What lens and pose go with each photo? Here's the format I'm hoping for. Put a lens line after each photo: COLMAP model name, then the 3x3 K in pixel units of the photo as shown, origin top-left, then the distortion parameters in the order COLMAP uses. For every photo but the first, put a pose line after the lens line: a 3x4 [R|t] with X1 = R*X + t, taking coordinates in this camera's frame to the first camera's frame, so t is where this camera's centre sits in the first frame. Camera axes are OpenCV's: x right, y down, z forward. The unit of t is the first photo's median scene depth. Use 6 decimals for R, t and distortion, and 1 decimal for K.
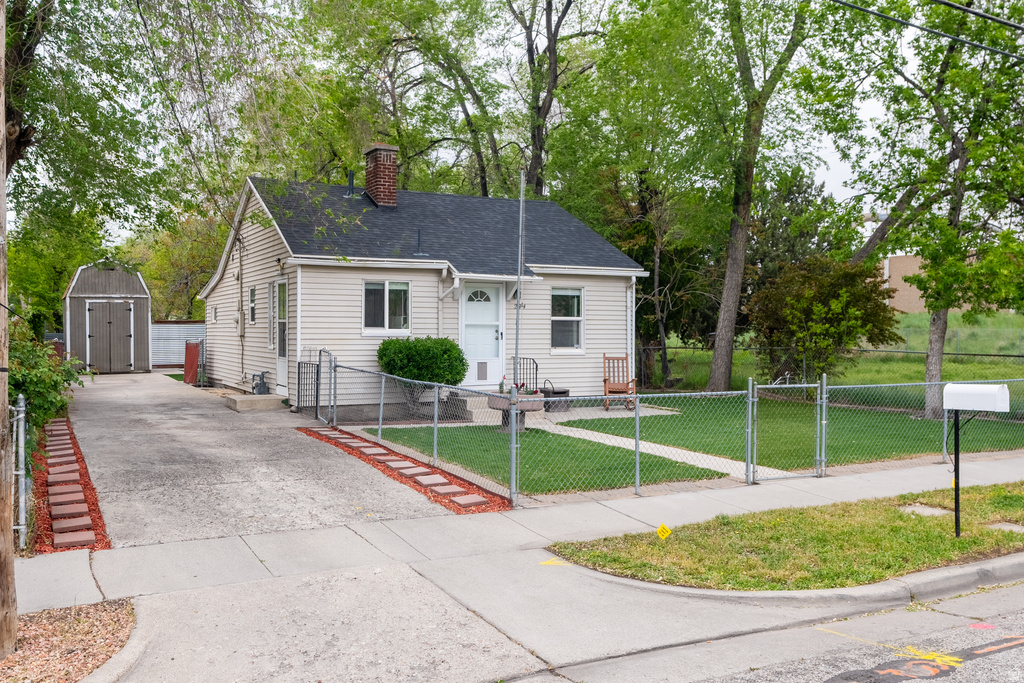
lens RADIAL K [[887.8, 0, 509.2], [0, 887.8, 334.4], [0, 0, 1]] dist [-0.004957, 0.004201]
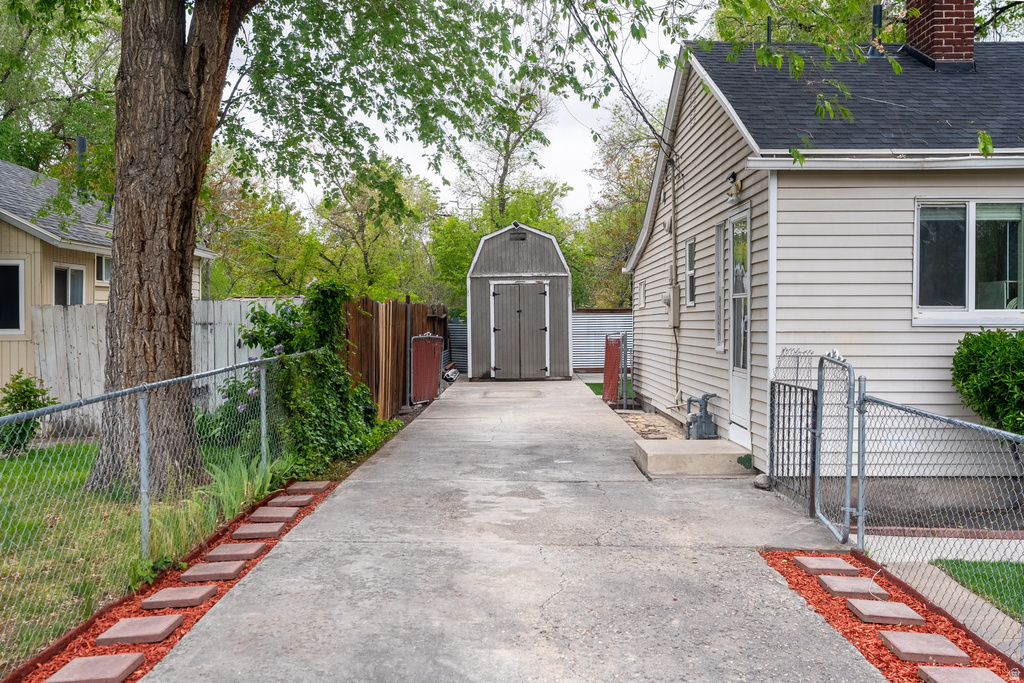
lens RADIAL K [[1023.2, 0, 510.0], [0, 1023.2, 334.7], [0, 0, 1]] dist [0.020487, 0.000000]
pose [[0.881730, 0.000147, -0.471755, -0.090232], [0.002511, 0.999984, 0.005005, 0.003236], [0.471748, -0.005597, 0.881716, 0.397398]]
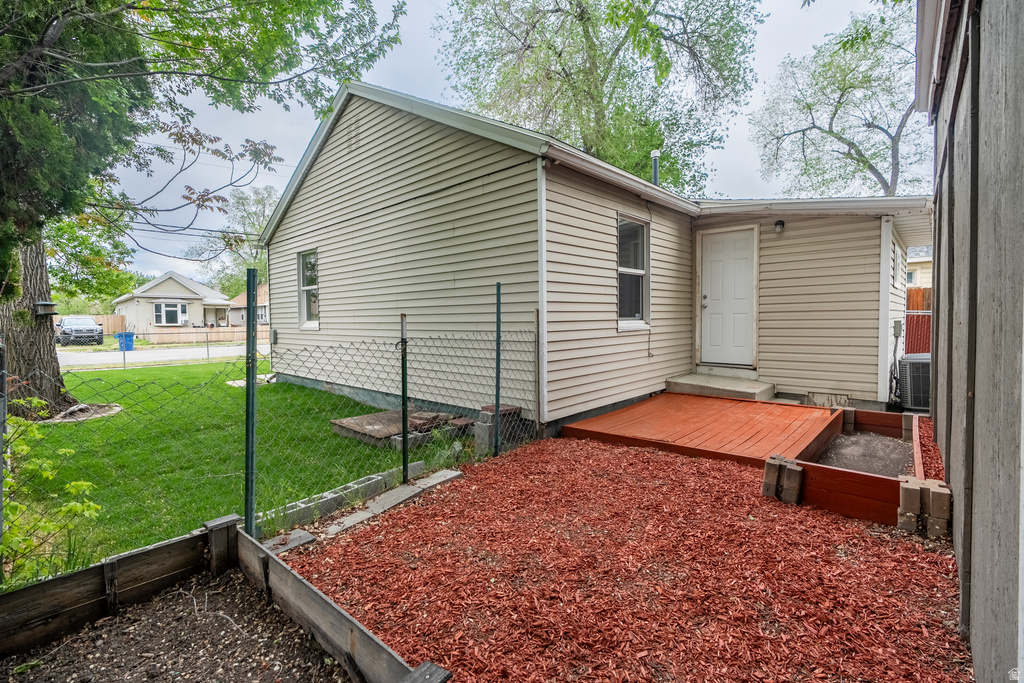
lens RADIAL K [[461.2, 0, 511.9], [0, 461.2, 337.3], [0, 0, 1]] dist [-0.016077, 0.000450]
pose [[0.943096, -0.023894, 0.331660, -0.117836], [0.013333, 0.999330, 0.034083, 0.016023], [-0.332252, -0.027722, 0.942783, 0.740967]]
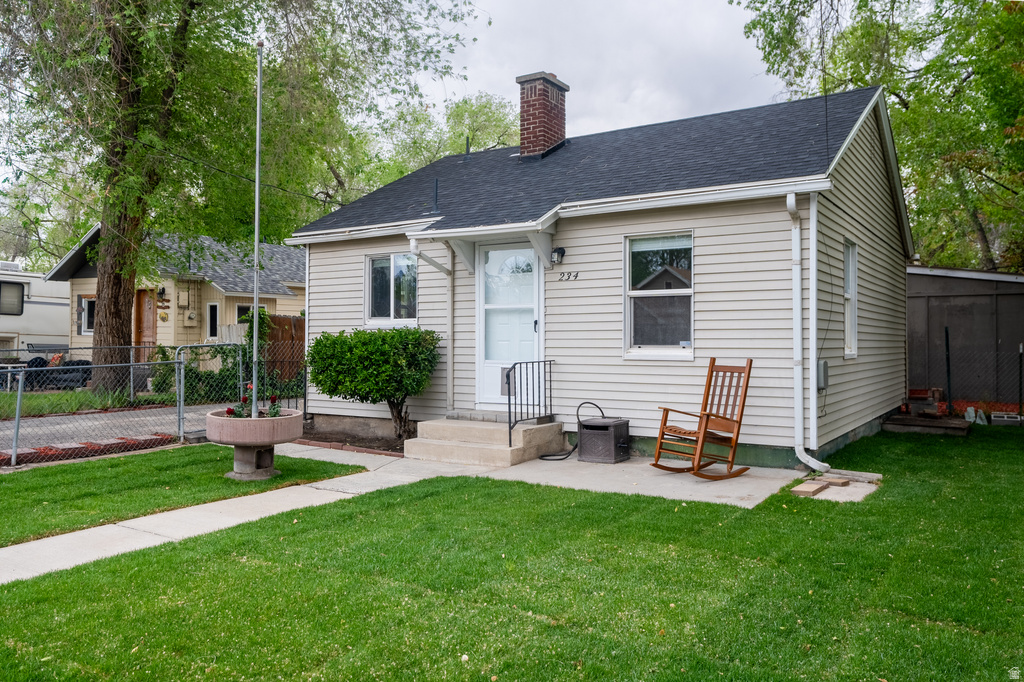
lens RADIAL K [[785.0, 0, 512.3], [0, 785.0, 337.8], [0, 0, 1]] dist [-0.002295, -0.000106]
pose [[0.484458, -0.007891, -0.874779, 0.445566], [-0.000466, 0.999957, -0.009278, 0.014457], [0.874814, 0.004902, 0.484433, 0.701055]]
